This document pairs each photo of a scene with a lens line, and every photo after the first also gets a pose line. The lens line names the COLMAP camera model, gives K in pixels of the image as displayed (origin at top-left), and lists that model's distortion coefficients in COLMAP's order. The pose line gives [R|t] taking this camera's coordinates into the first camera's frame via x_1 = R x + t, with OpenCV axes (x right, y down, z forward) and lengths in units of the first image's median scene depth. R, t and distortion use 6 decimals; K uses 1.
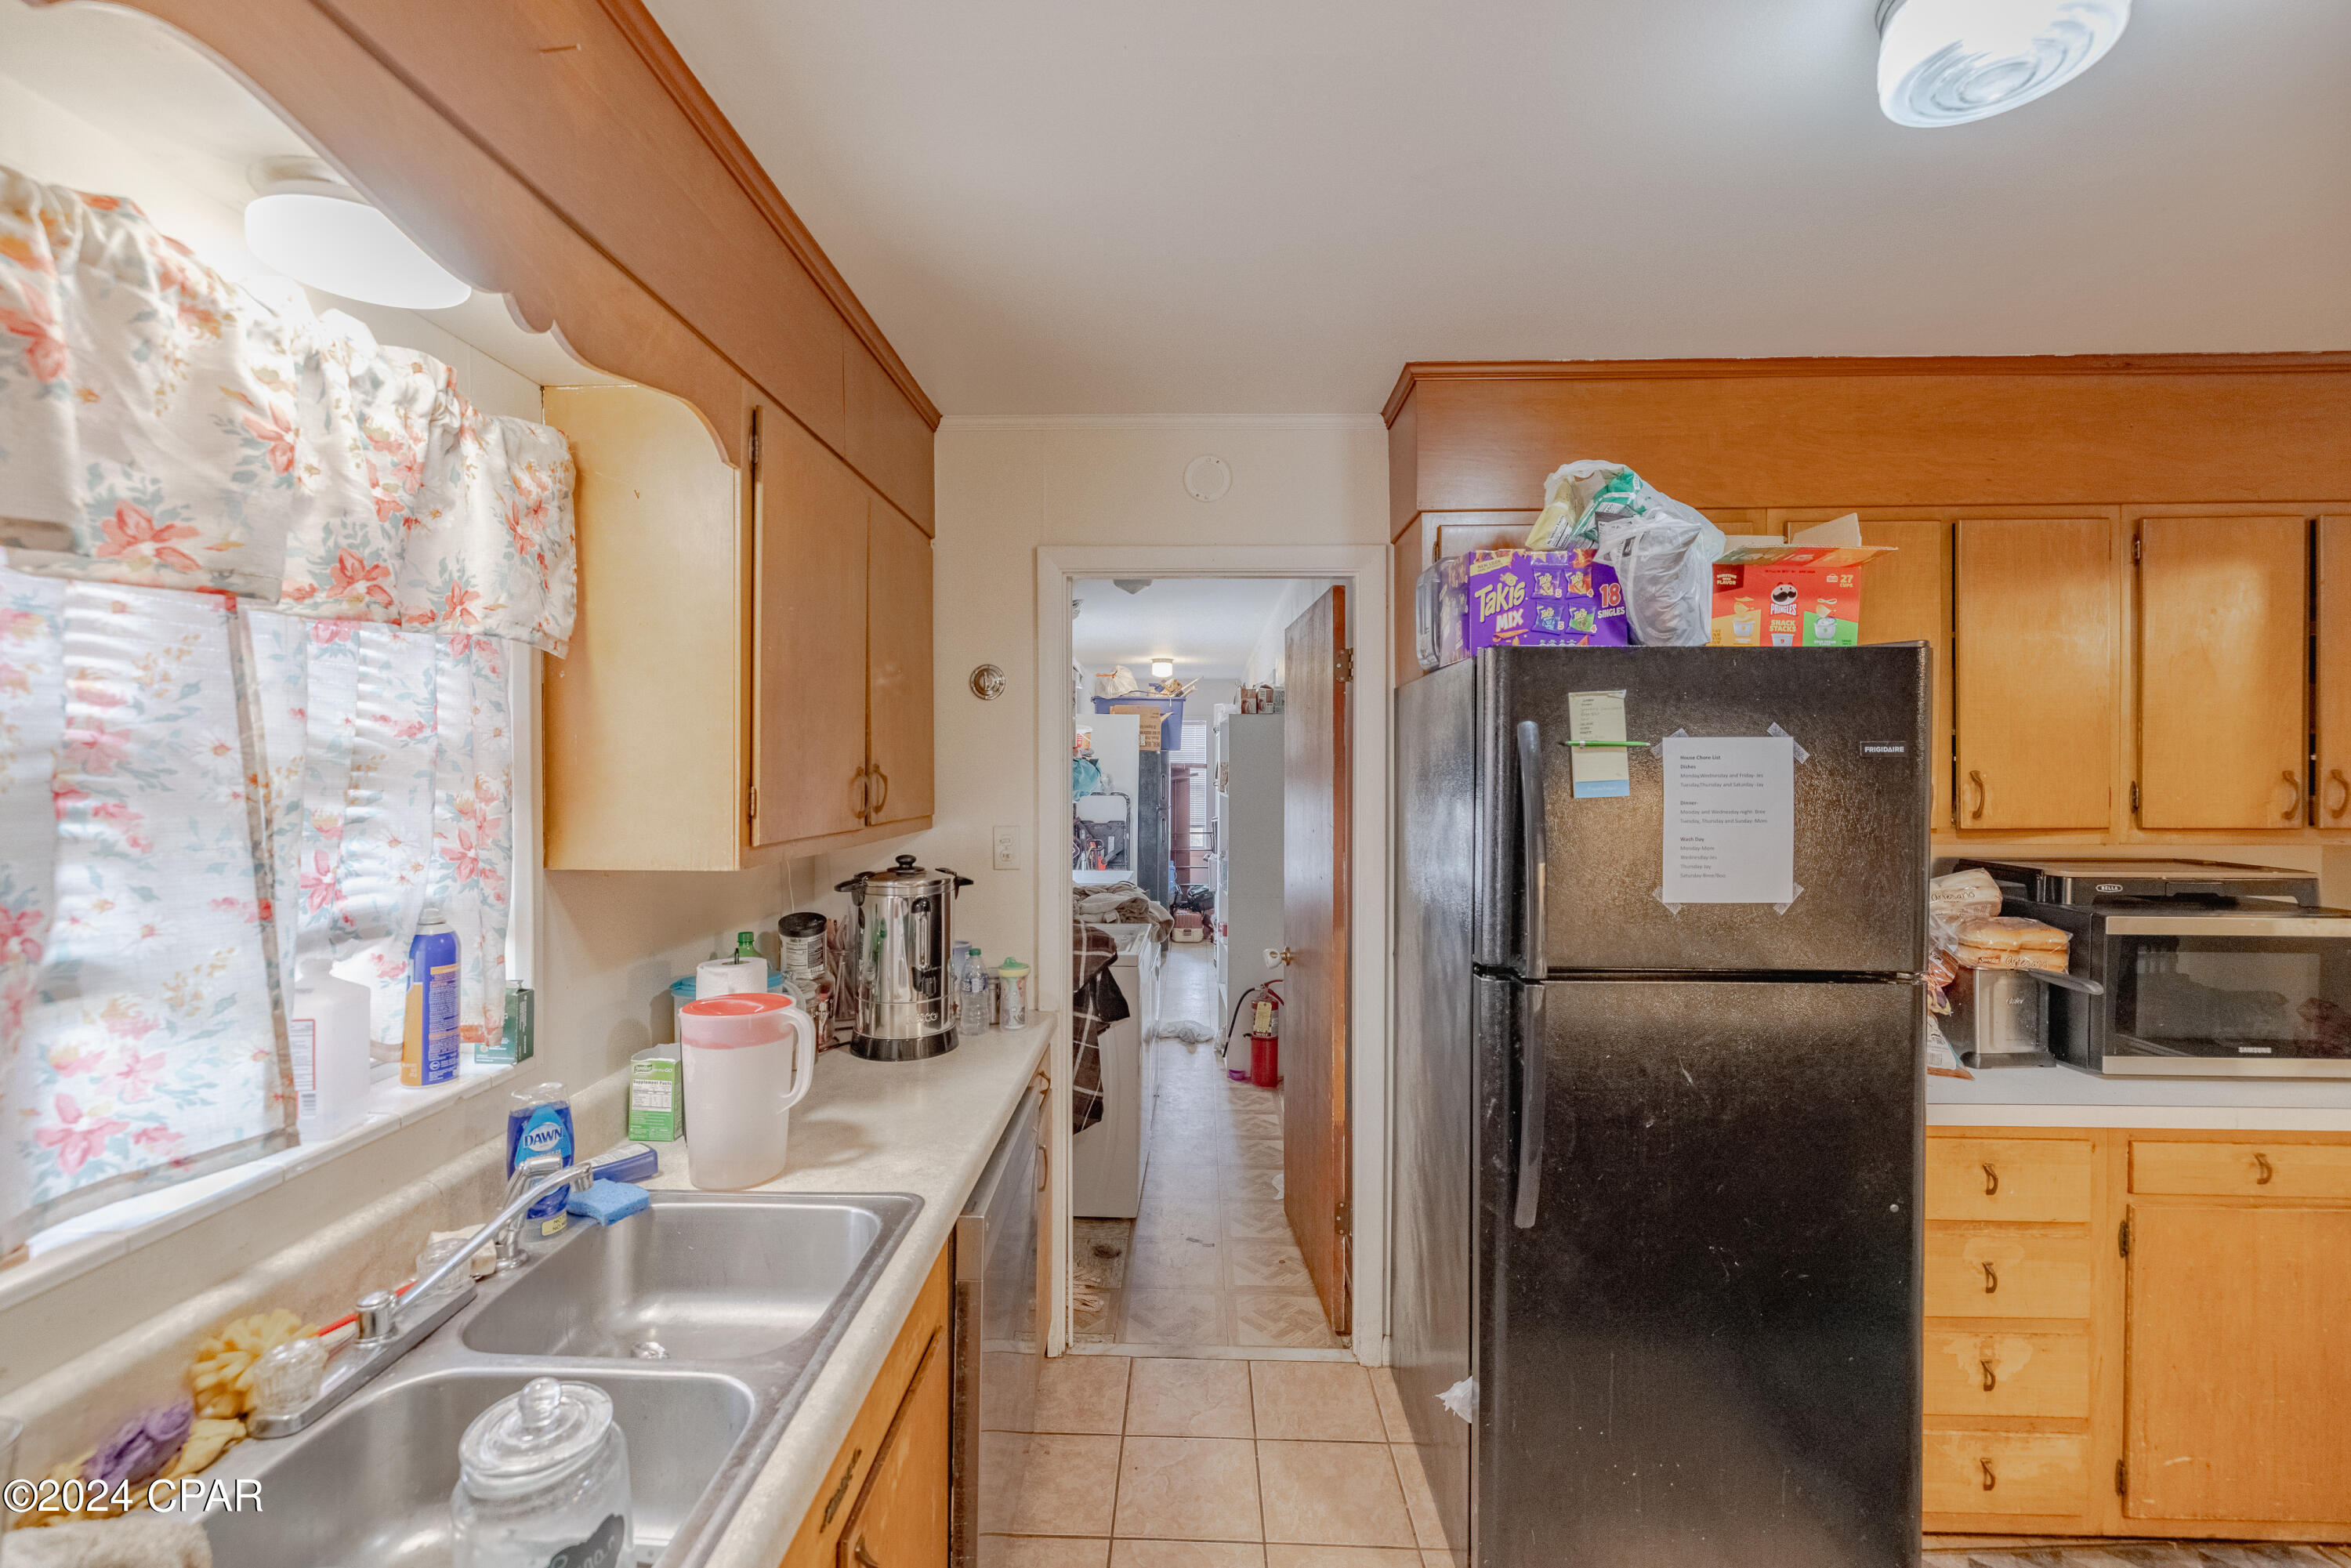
lens RADIAL K [[975.1, 0, 1157.9], [0, 975.1, 775.1], [0, 0, 1]] dist [-0.001720, -0.000292]
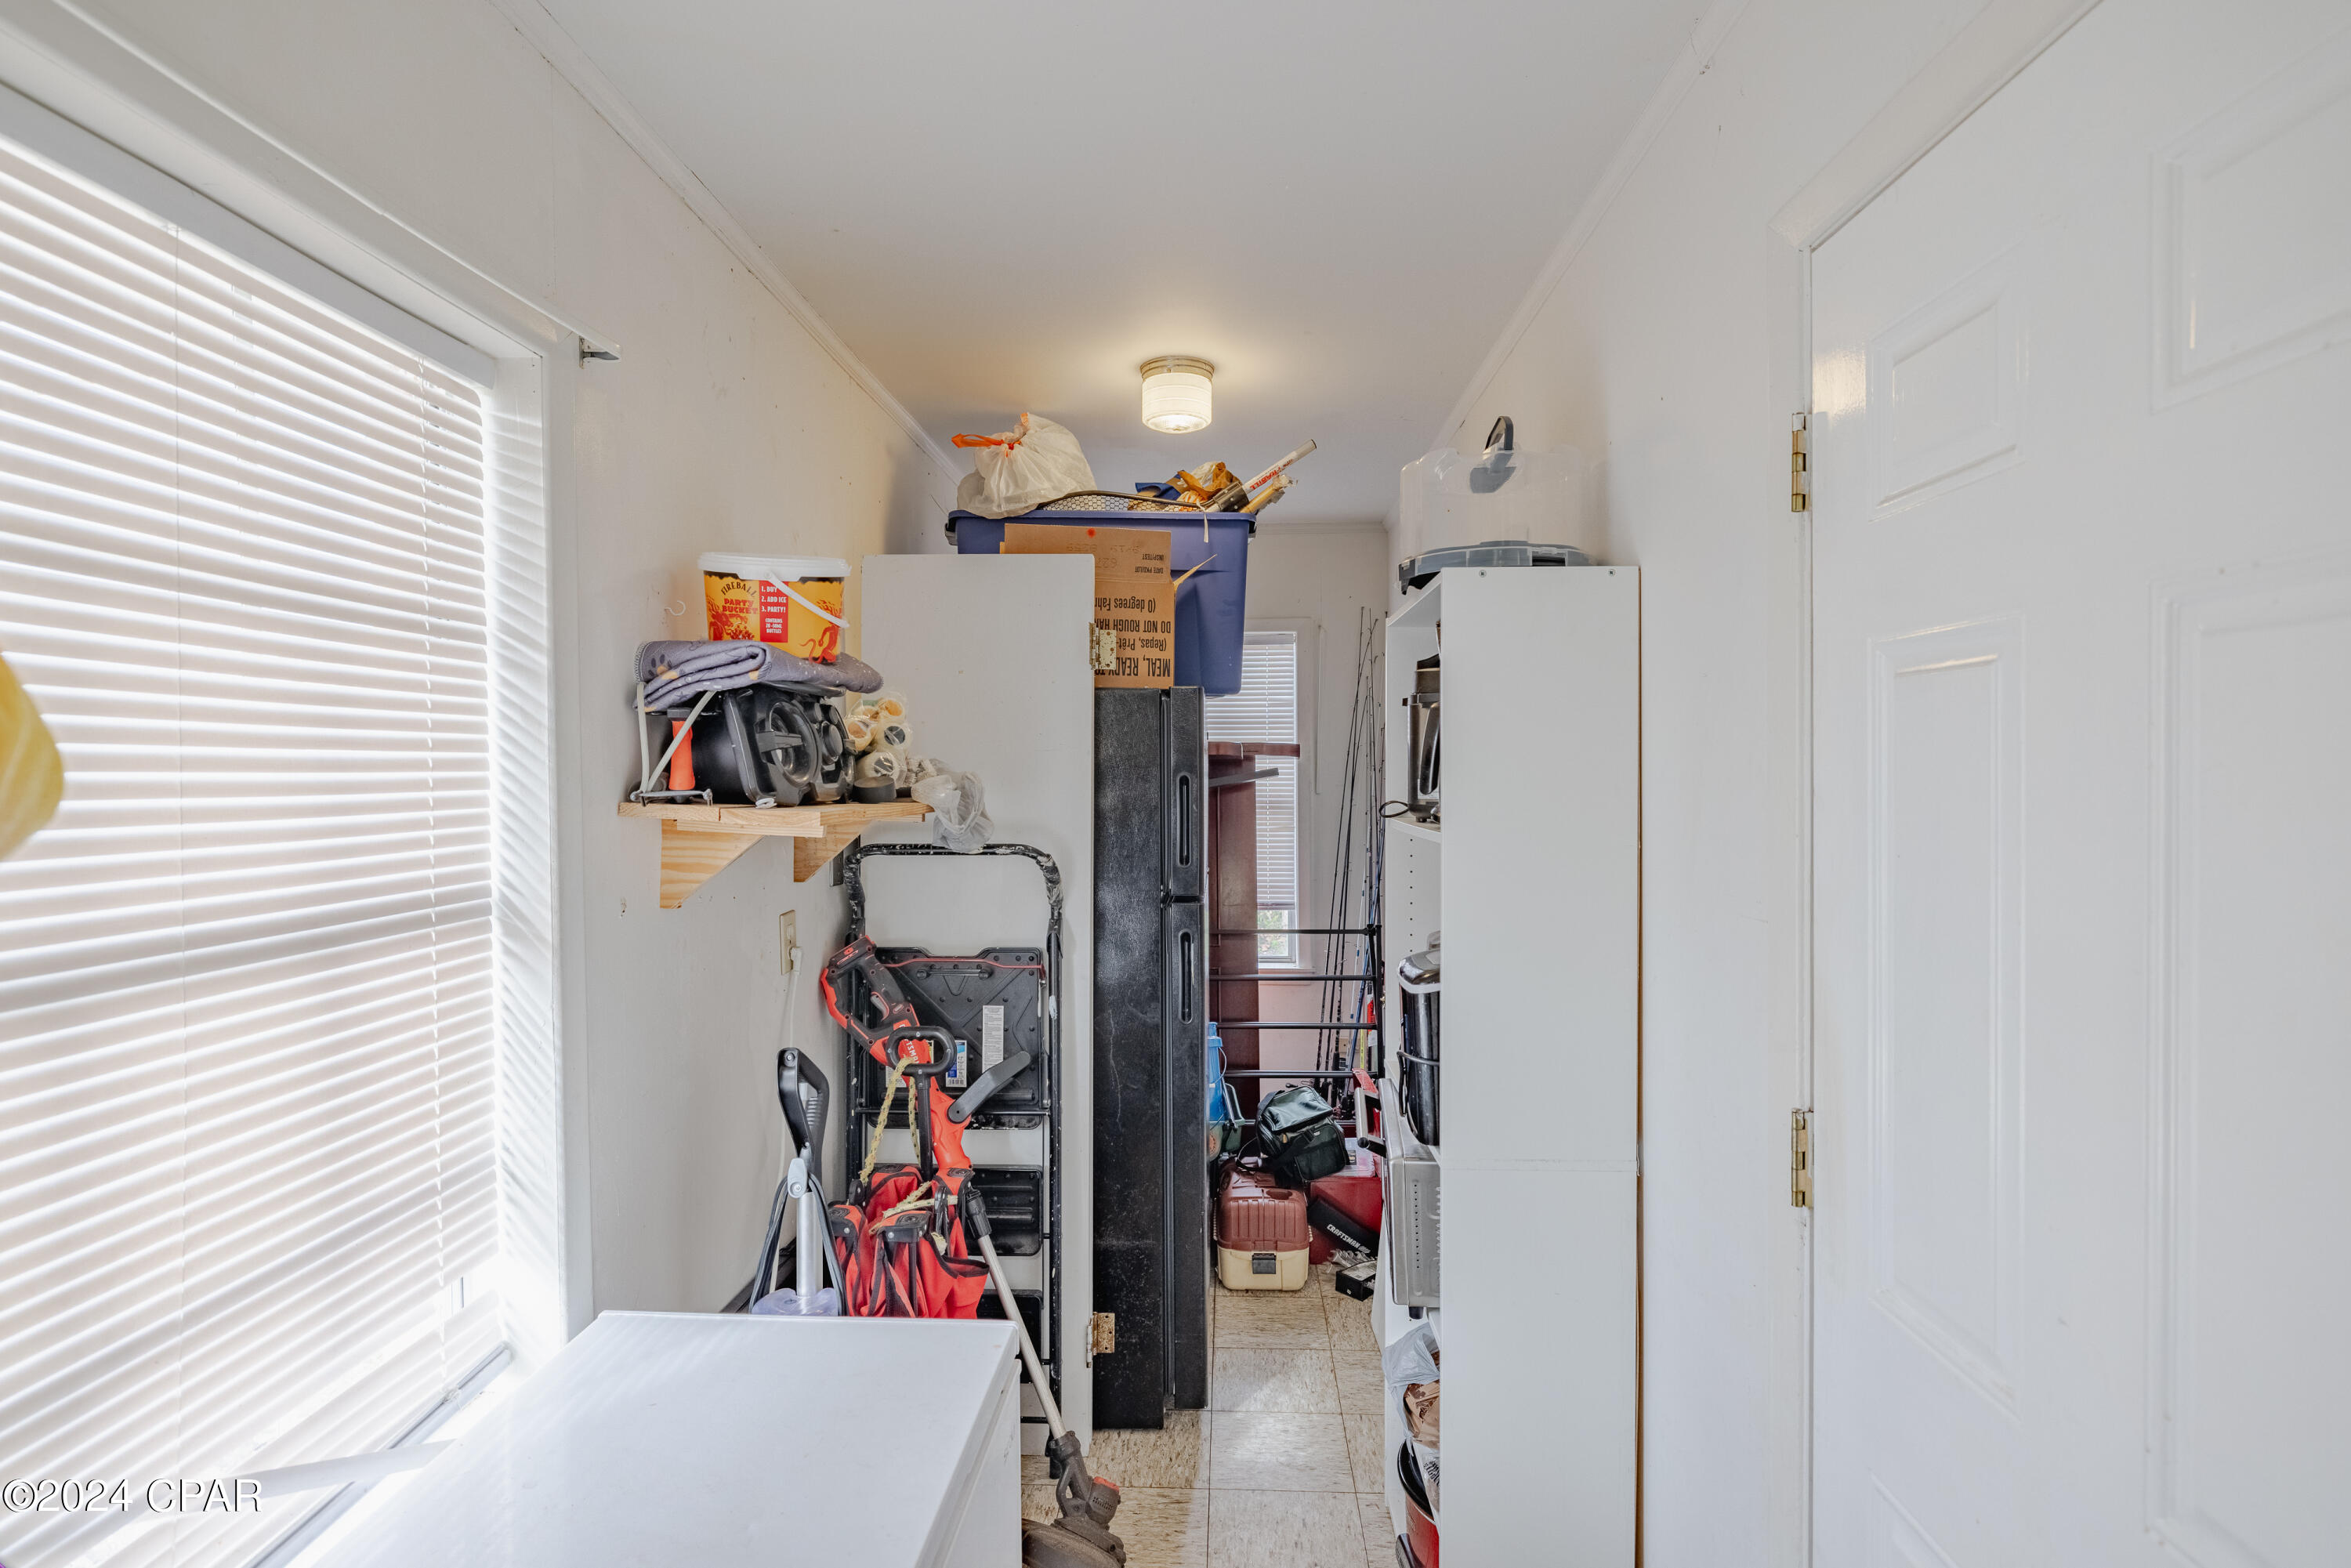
lens RADIAL K [[1224.8, 0, 1175.5], [0, 1224.8, 784.0], [0, 0, 1]] dist [0.000028, -0.000016]
pose [[0.999950, -0.009308, -0.003775, 0.004530], [0.009343, 0.999914, 0.009210, -0.001000], [0.003689, -0.009244, 0.999950, 0.659626]]
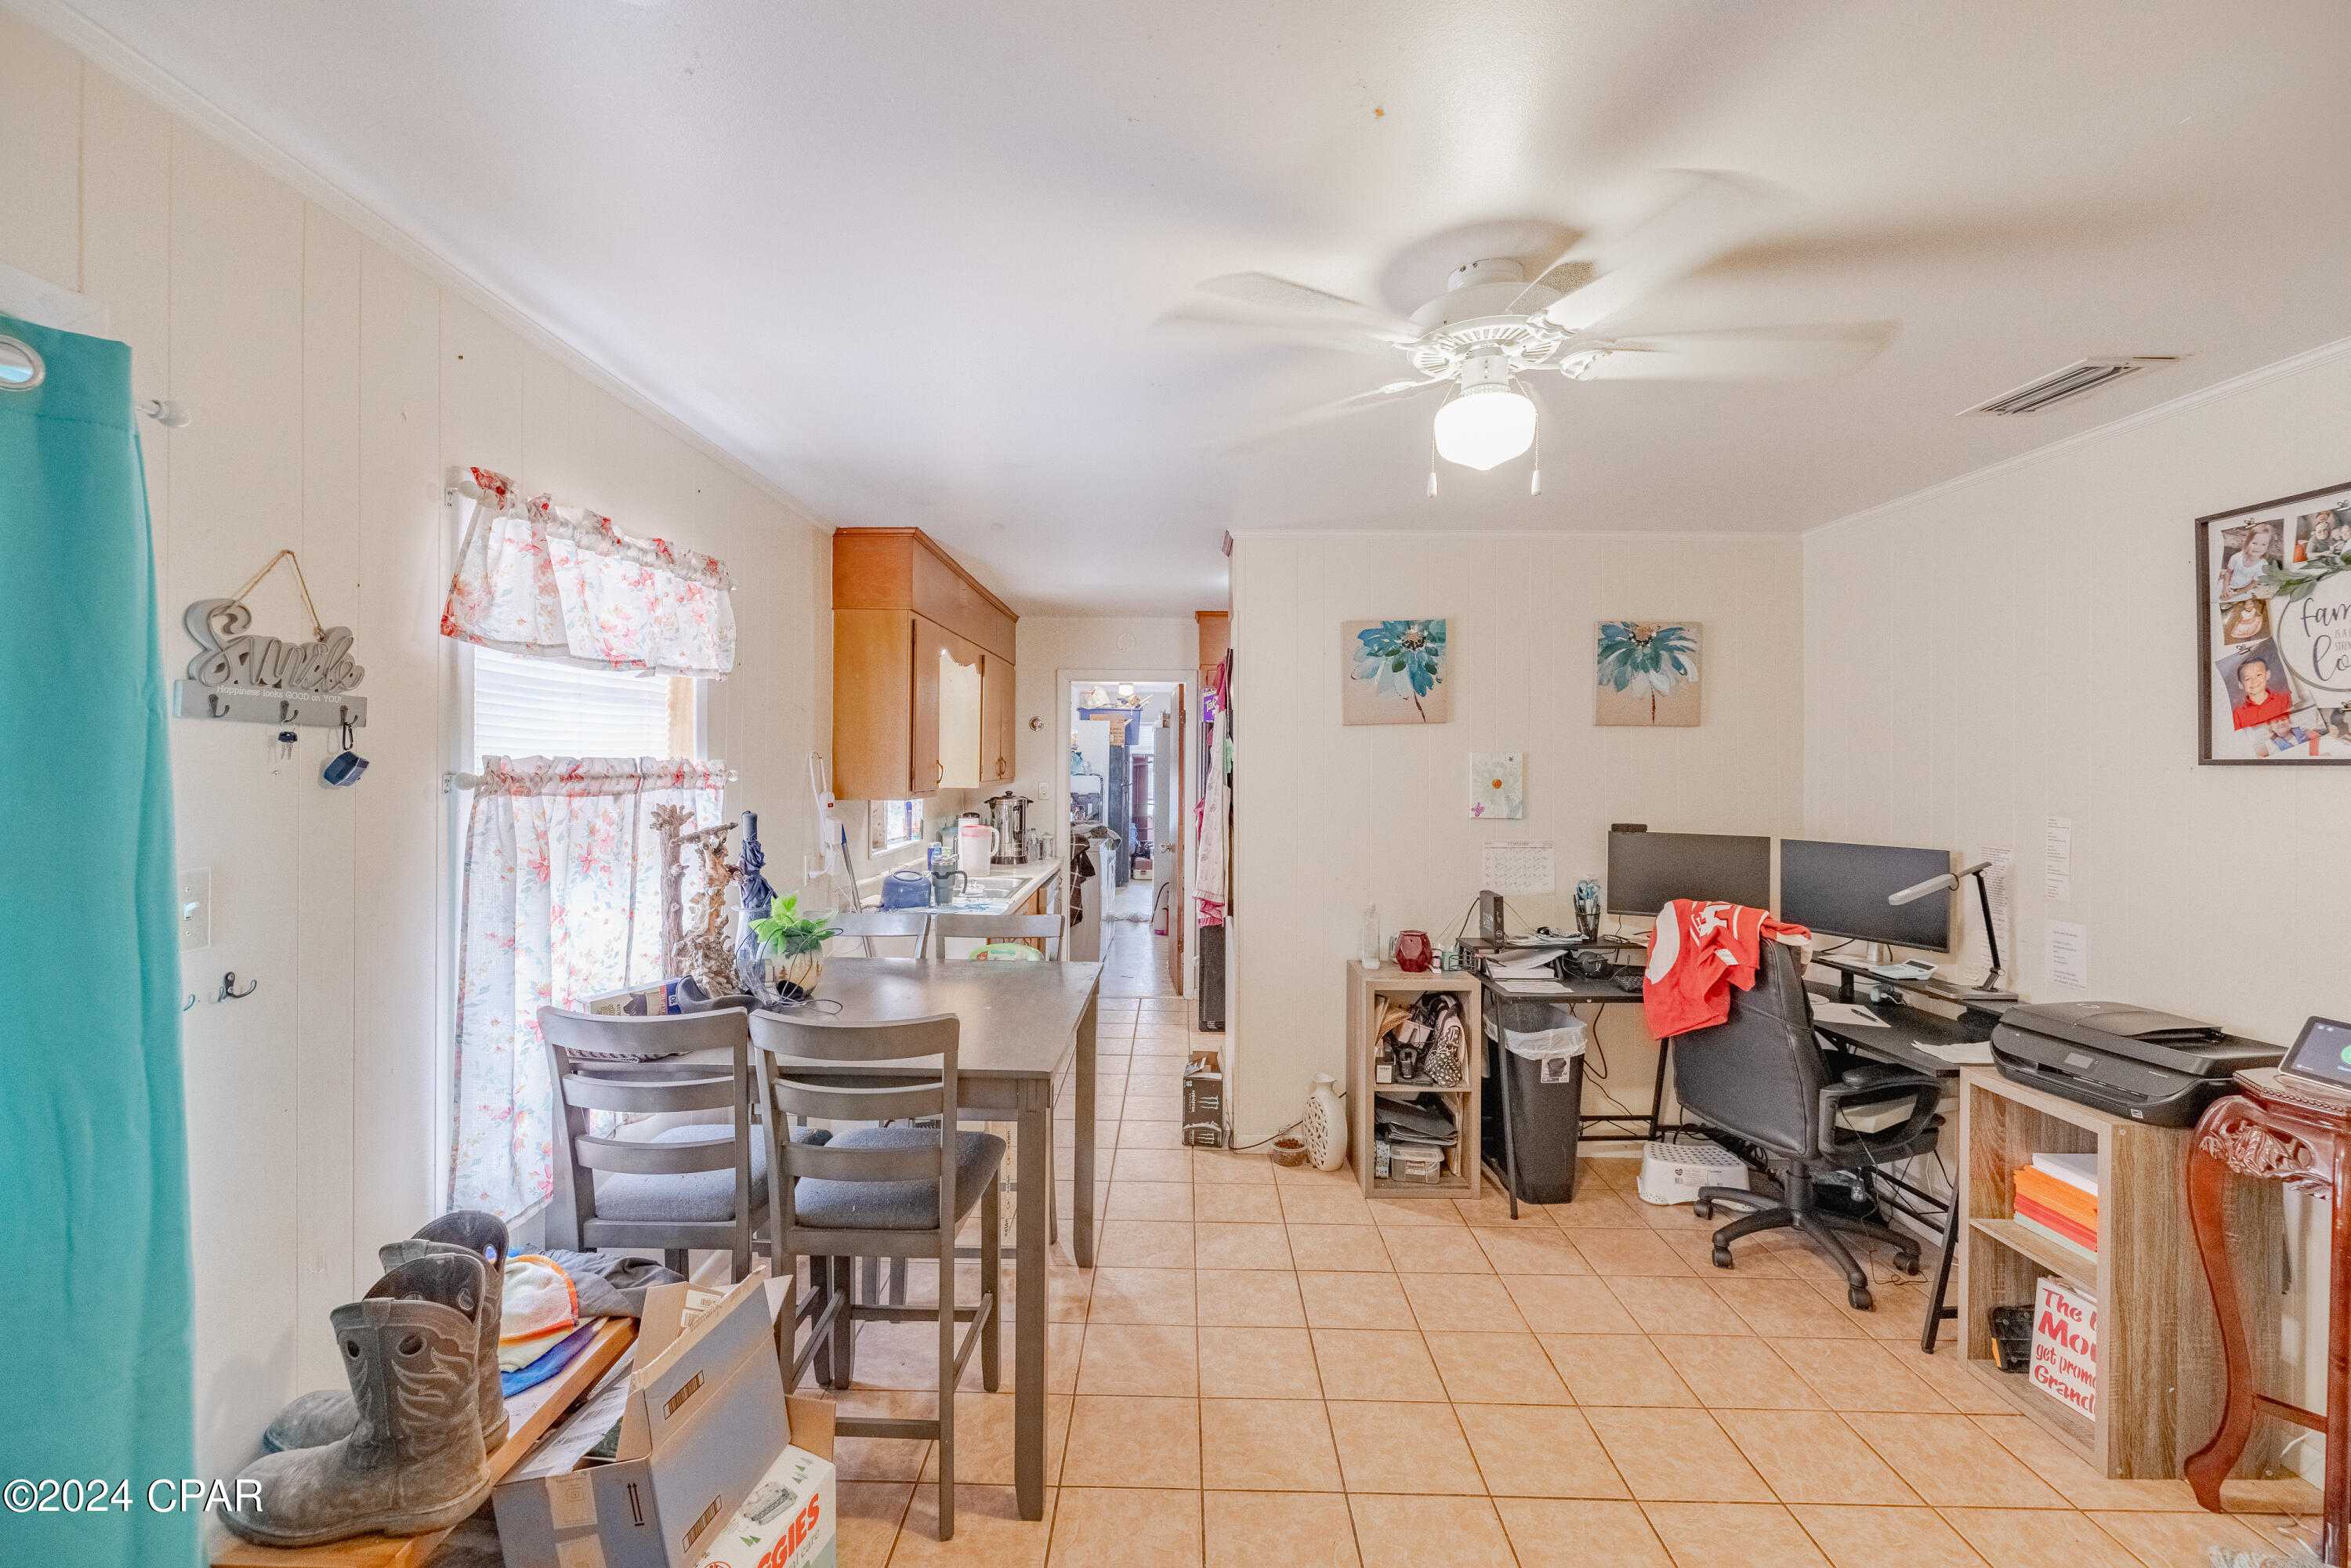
lens RADIAL K [[975.1, 0, 1157.9], [0, 975.1, 775.1], [0, 0, 1]] dist [-0.001720, -0.000292]
pose [[0.999809, 0.008621, 0.017538, 0.028314], [-0.008857, 0.999871, 0.013406, -0.000832], [-0.017420, -0.013558, 0.999756, -0.470976]]
